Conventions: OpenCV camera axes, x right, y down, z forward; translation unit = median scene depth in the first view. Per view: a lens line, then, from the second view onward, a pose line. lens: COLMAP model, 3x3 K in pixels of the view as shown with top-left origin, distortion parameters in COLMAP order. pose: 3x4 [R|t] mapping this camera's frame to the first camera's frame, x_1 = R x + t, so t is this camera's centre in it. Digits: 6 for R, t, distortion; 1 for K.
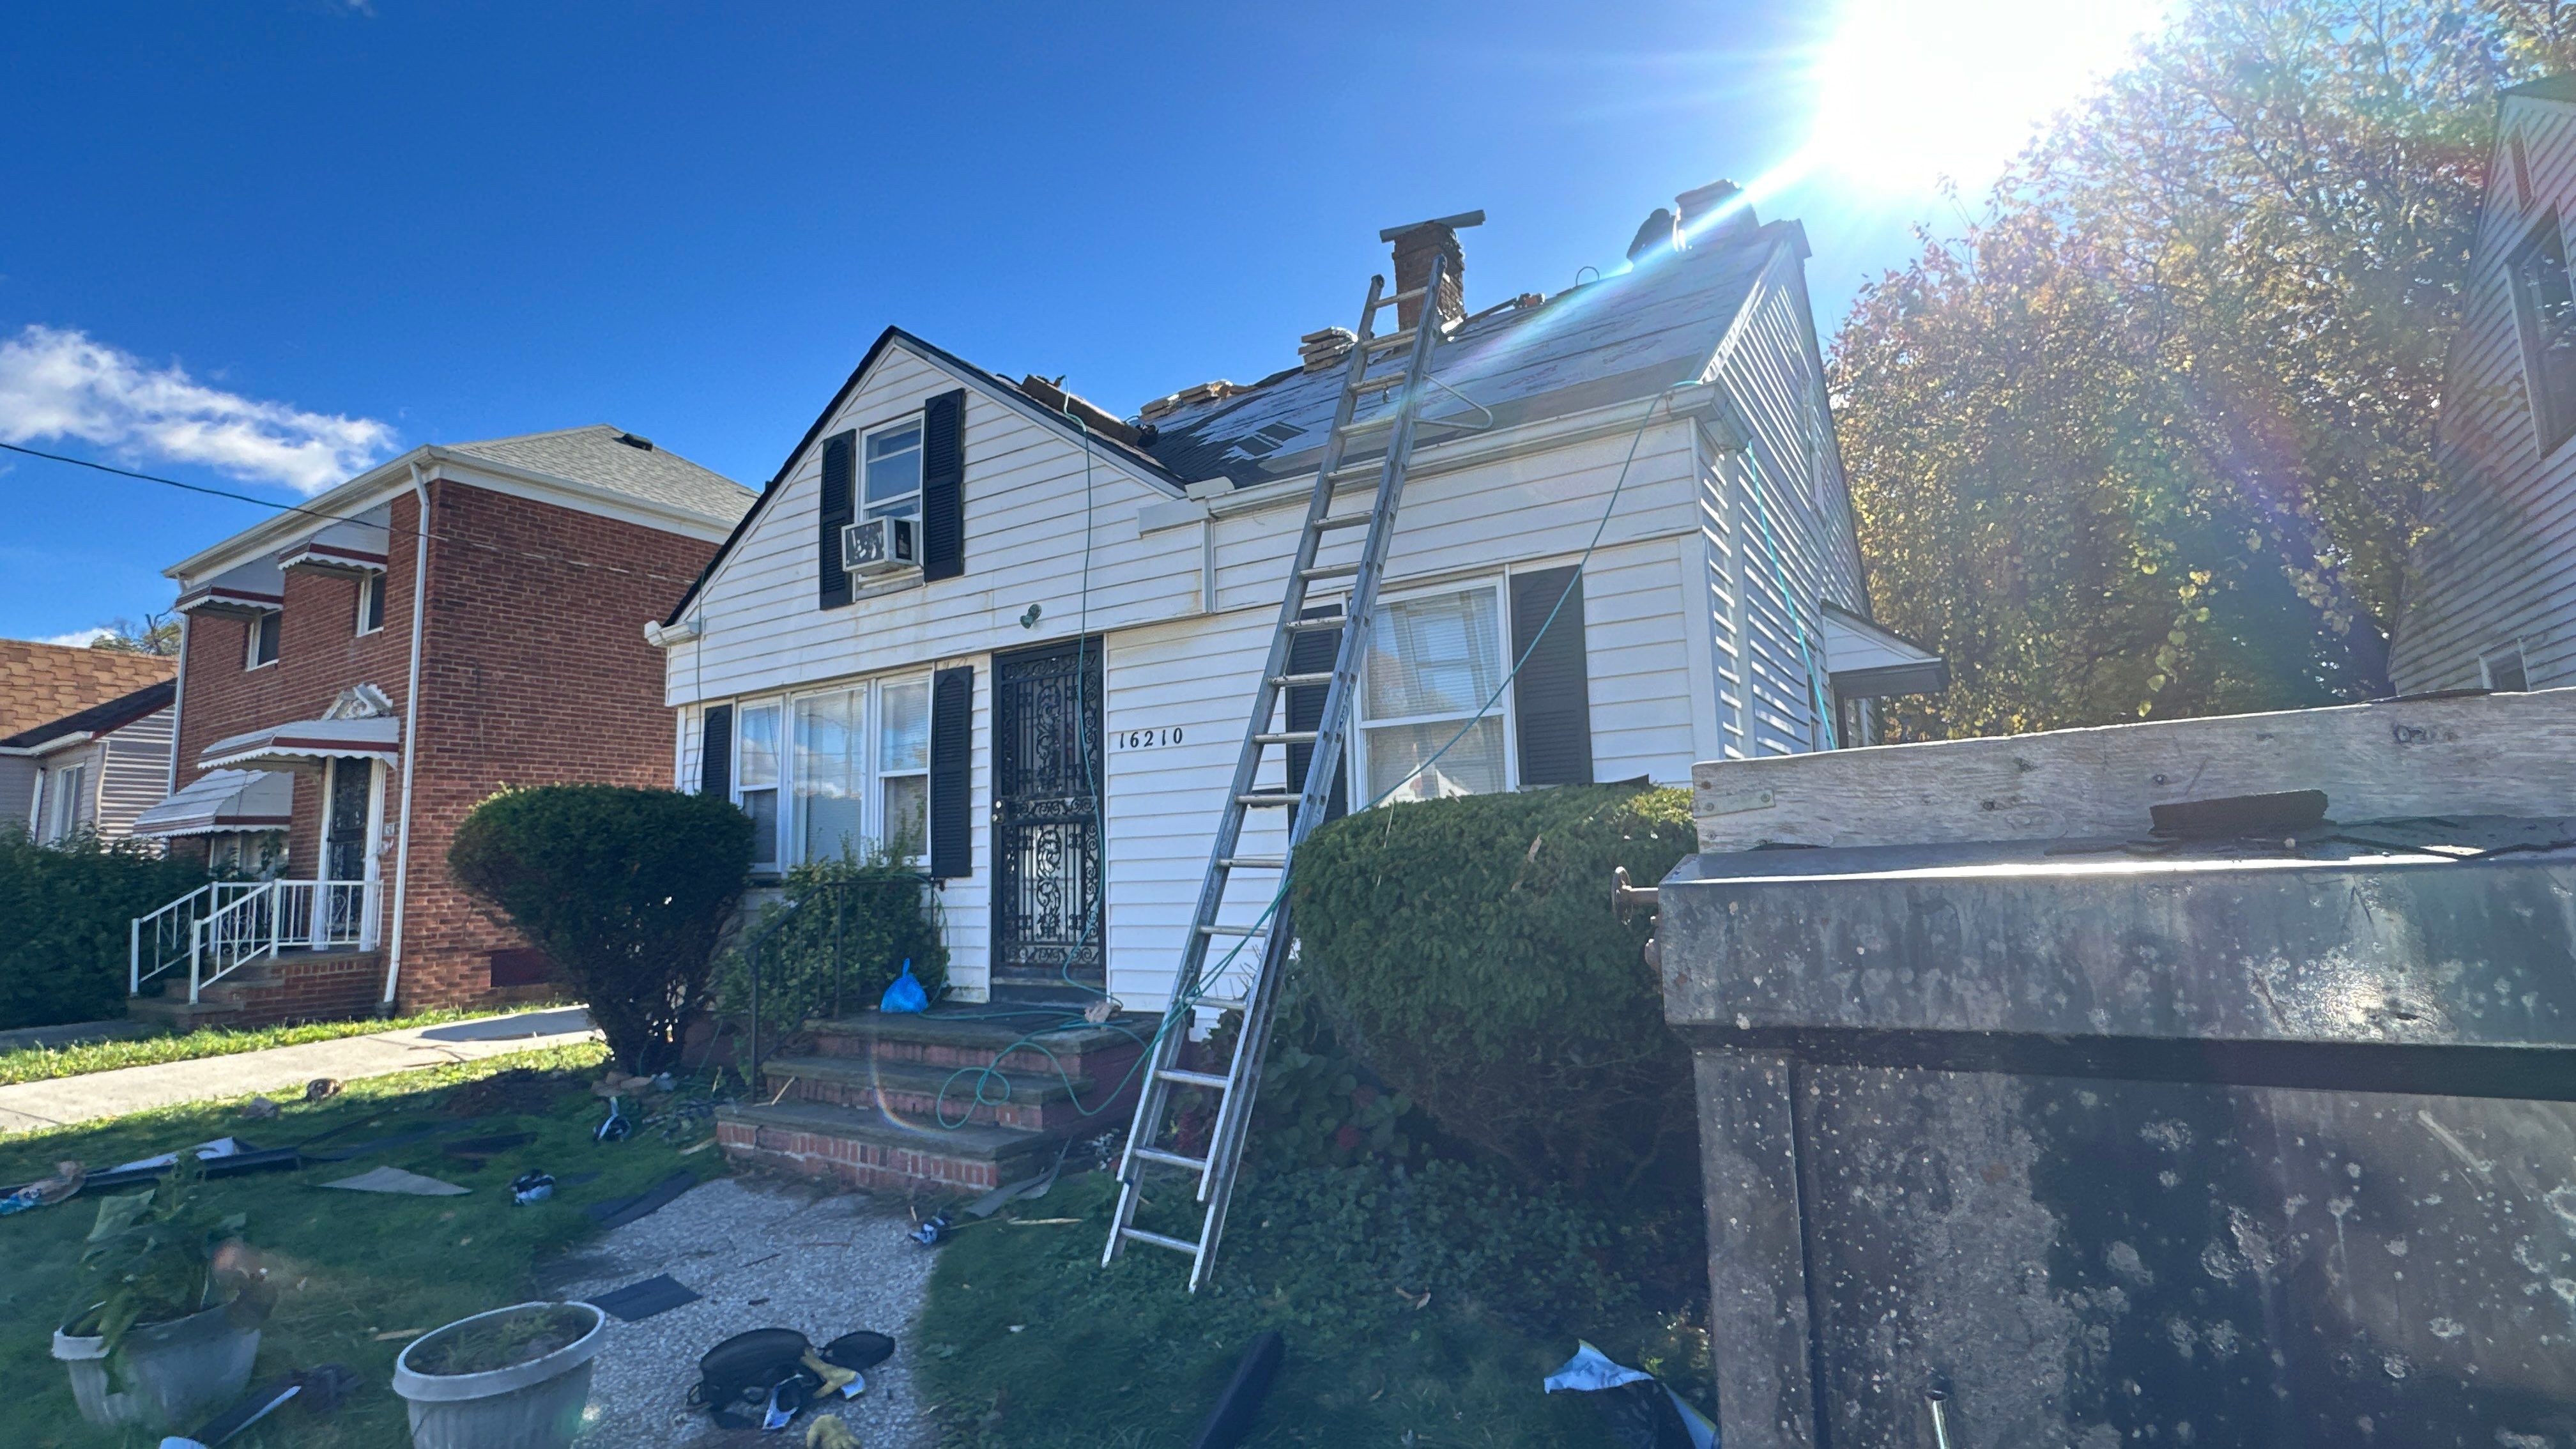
lens RADIAL K [[1160.0, 0, 1288.0], [0, 1160.0, 724.5], [0, 0, 1]] dist [-0.002005, 0.000214]
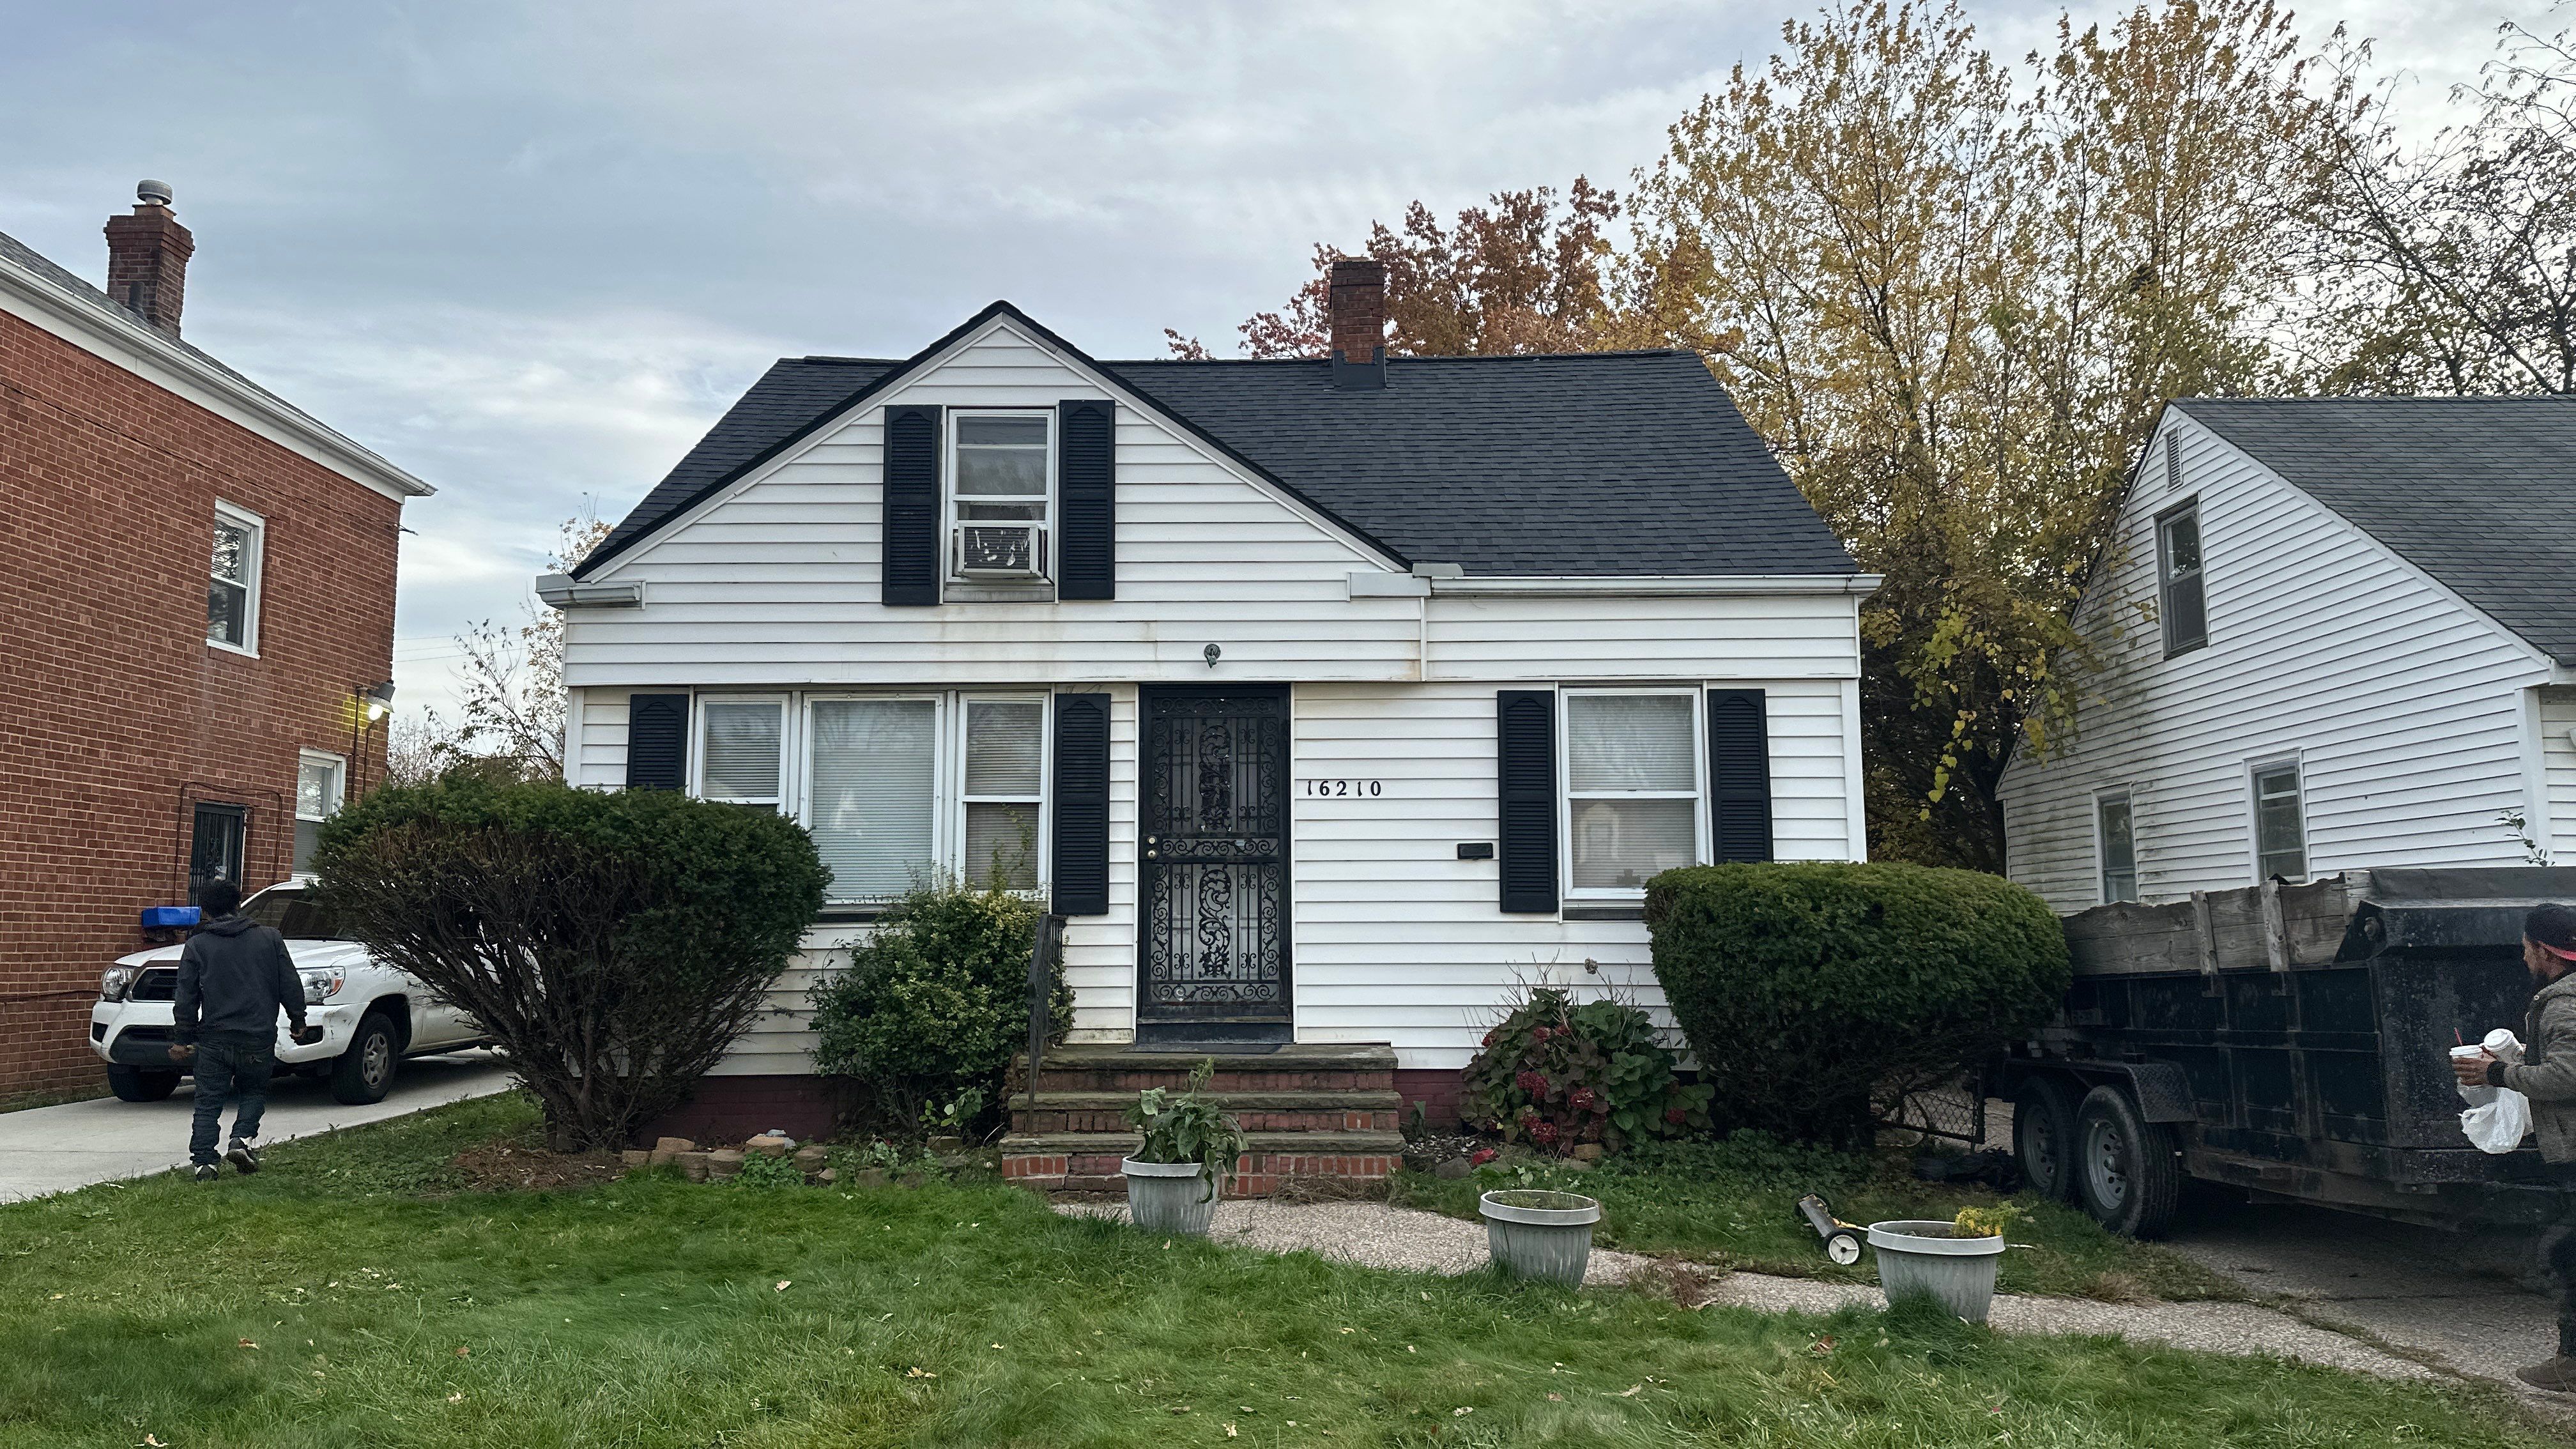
lens RADIAL K [[1766.6, 0, 1288.0], [0, 1766.6, 724.5], [0, 0, 1]] dist [0.086085, -0.098454]
pose [[0.858220, 0.088287, 0.505632, -0.862709], [-0.084814, 0.995947, -0.029943, 0.005541], [-0.506226, -0.017187, 0.862230, -0.325916]]
